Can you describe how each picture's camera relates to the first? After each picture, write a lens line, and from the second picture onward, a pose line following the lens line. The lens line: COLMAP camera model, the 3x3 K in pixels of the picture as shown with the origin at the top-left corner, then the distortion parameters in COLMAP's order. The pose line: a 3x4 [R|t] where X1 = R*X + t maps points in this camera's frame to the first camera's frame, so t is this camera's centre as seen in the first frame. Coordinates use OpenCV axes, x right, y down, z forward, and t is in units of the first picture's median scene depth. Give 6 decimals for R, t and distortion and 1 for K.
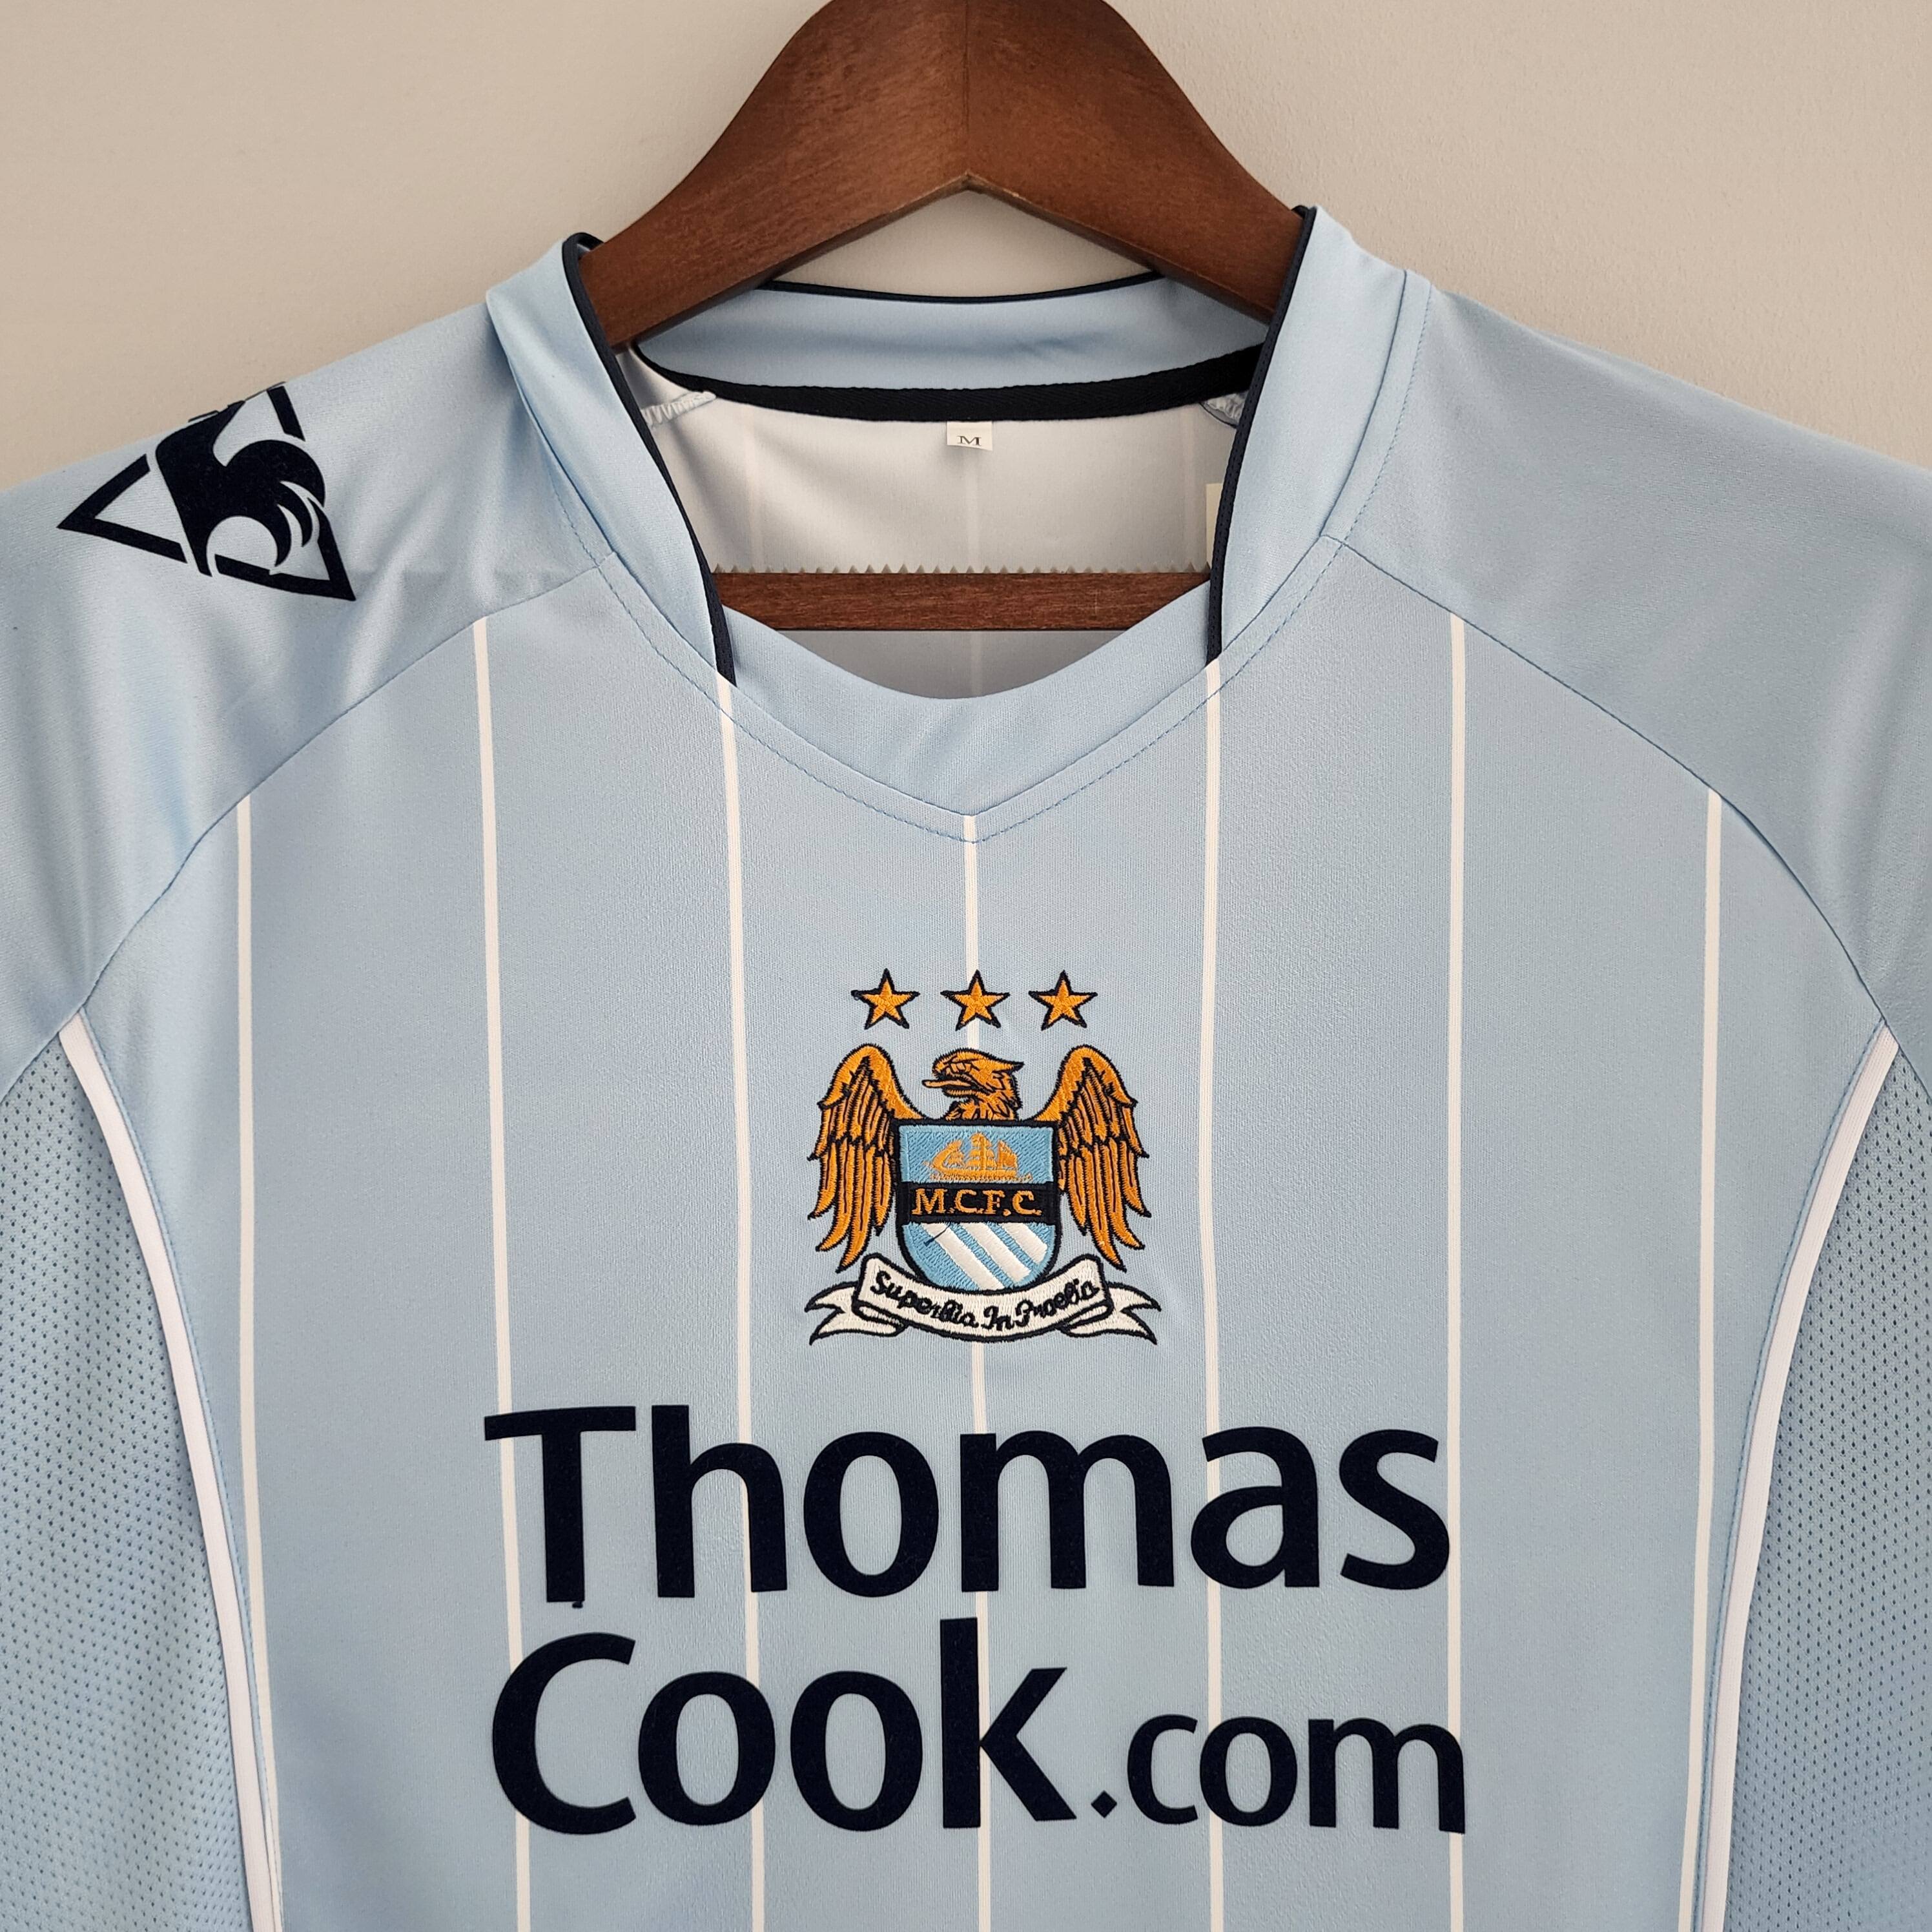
lens RADIAL K [[1607.0, 0, 962.0], [0, 1607.0, 895.9], [0, 0, 1]] dist [0.098510, -0.143998]
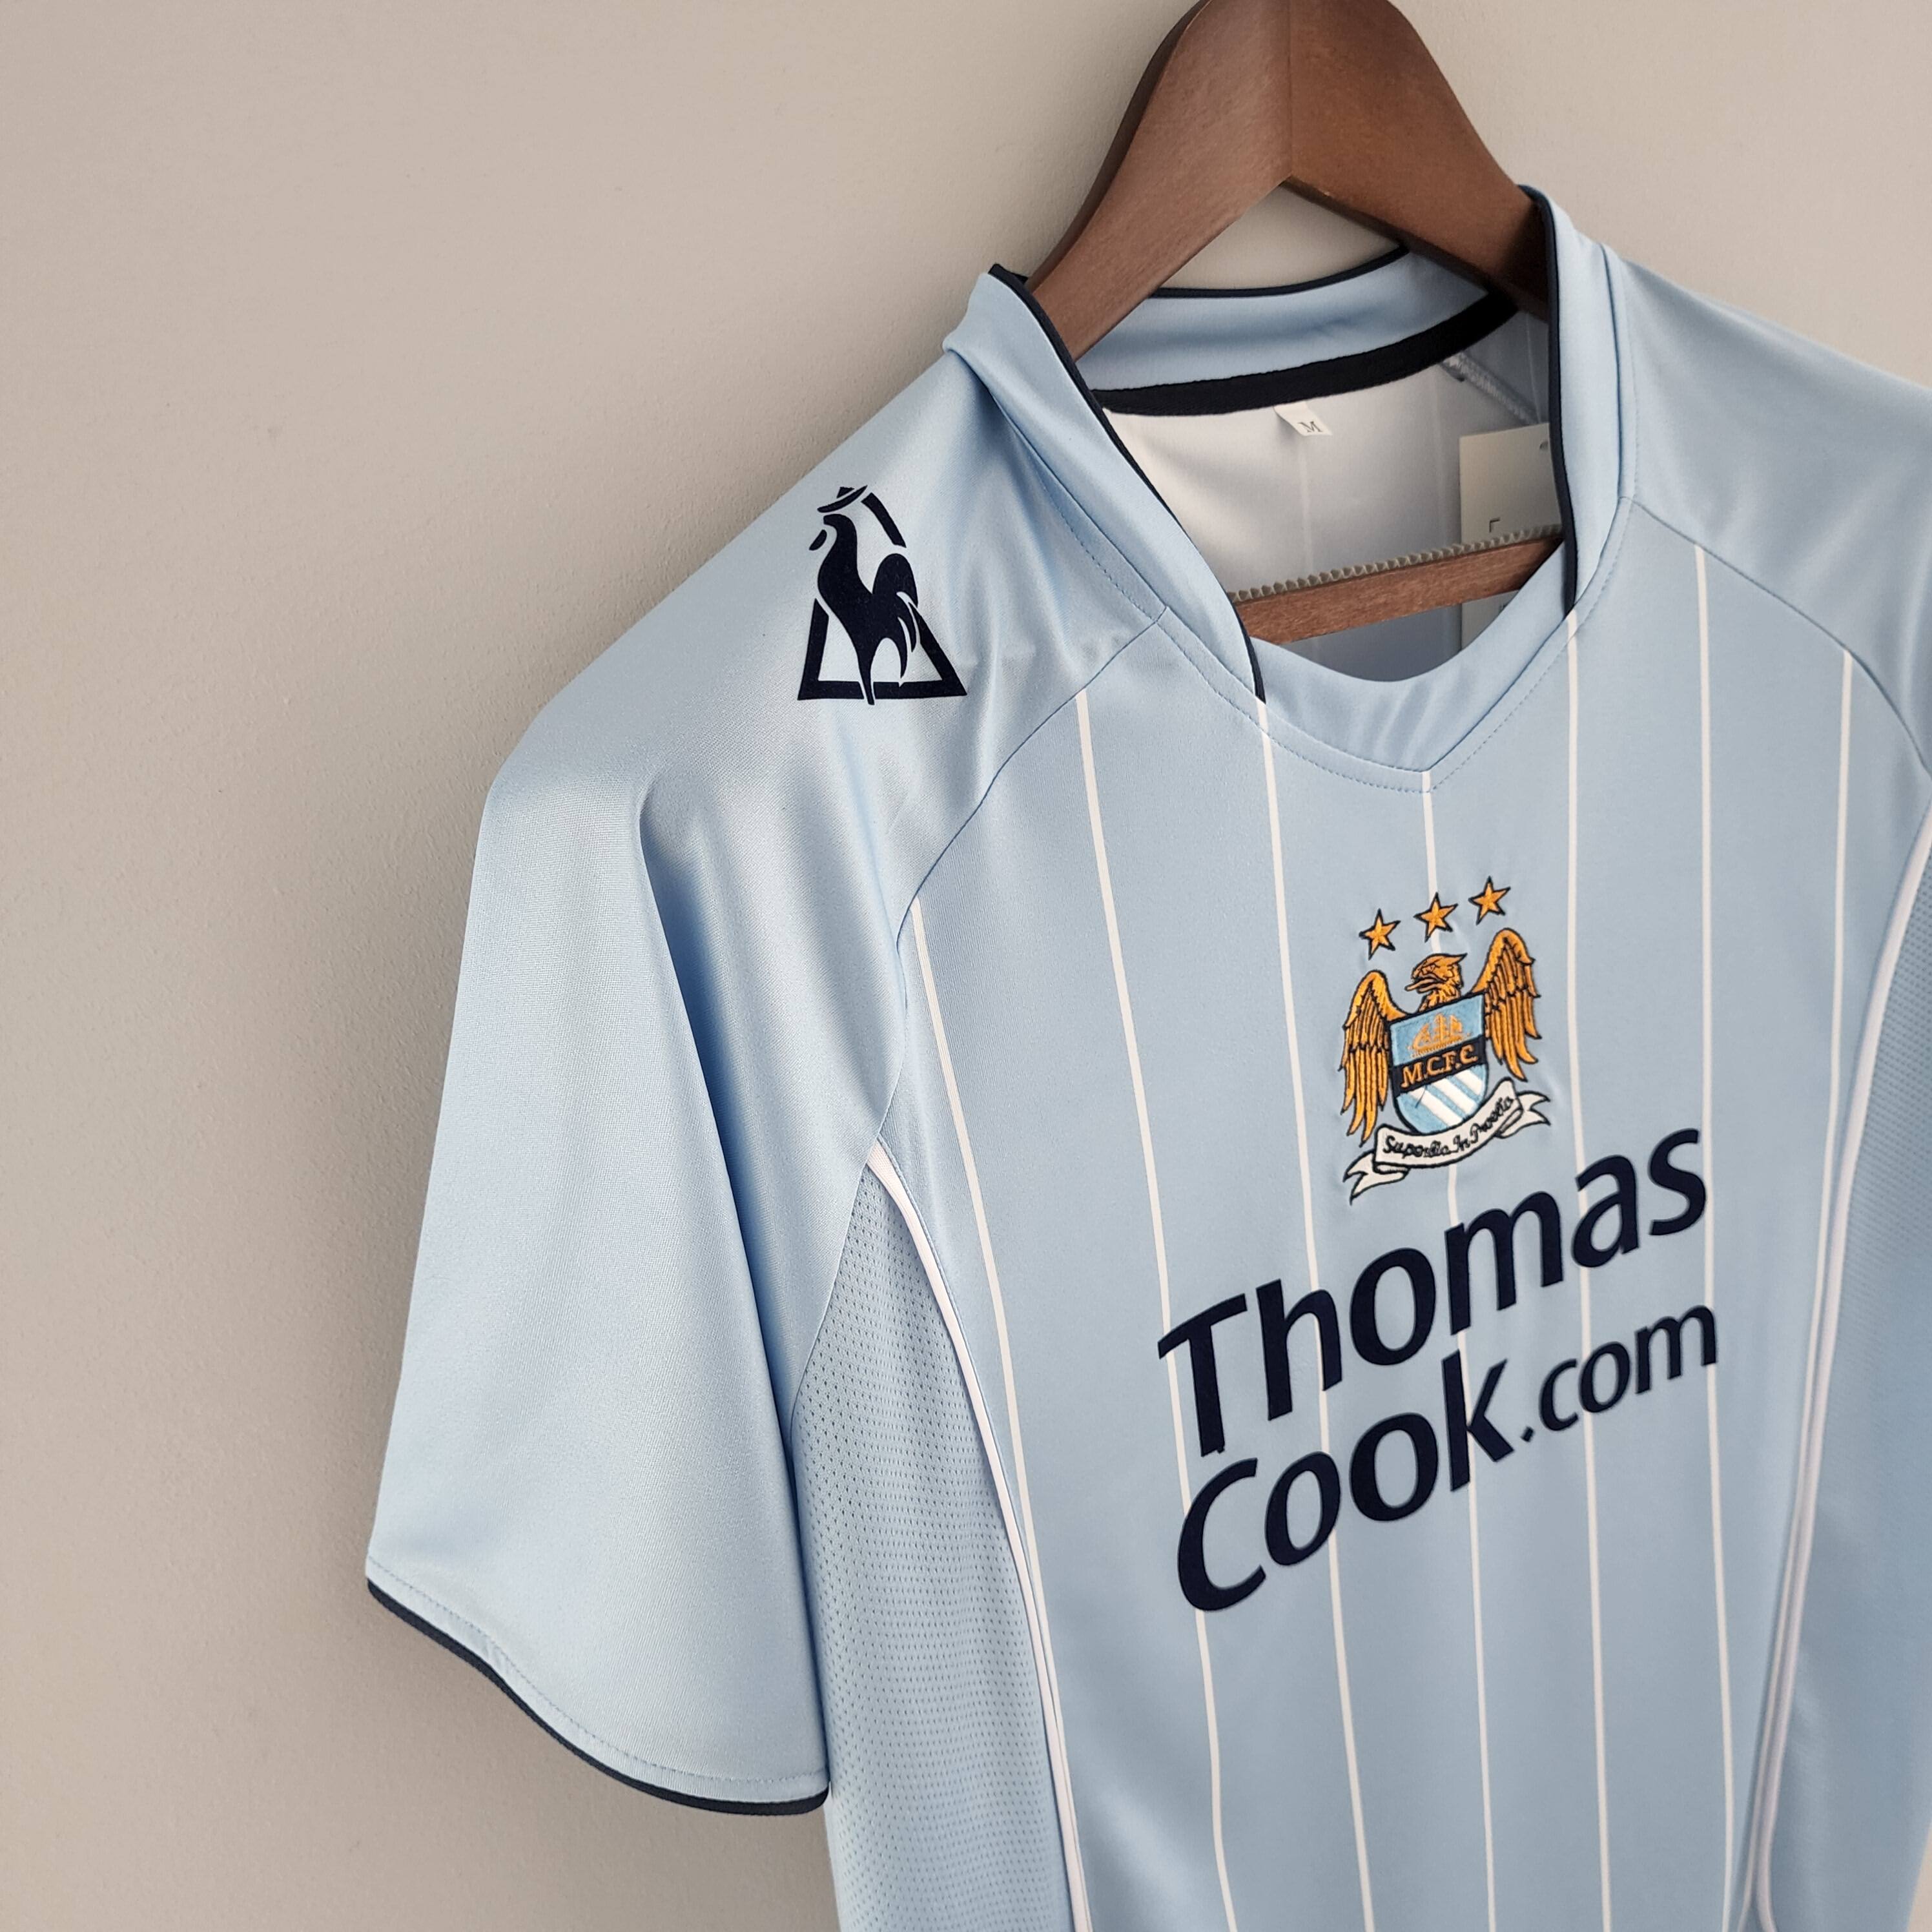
lens RADIAL K [[1607.0, 0, 962.0], [0, 1607.0, 895.9], [0, 0, 1]] dist [0.098510, -0.143998]
pose [[0.883619, -0.234380, 0.405319, -0.815803], [0.136704, 0.957112, 0.255438, -0.318315], [-0.447805, -0.170301, 0.877763, 0.065156]]
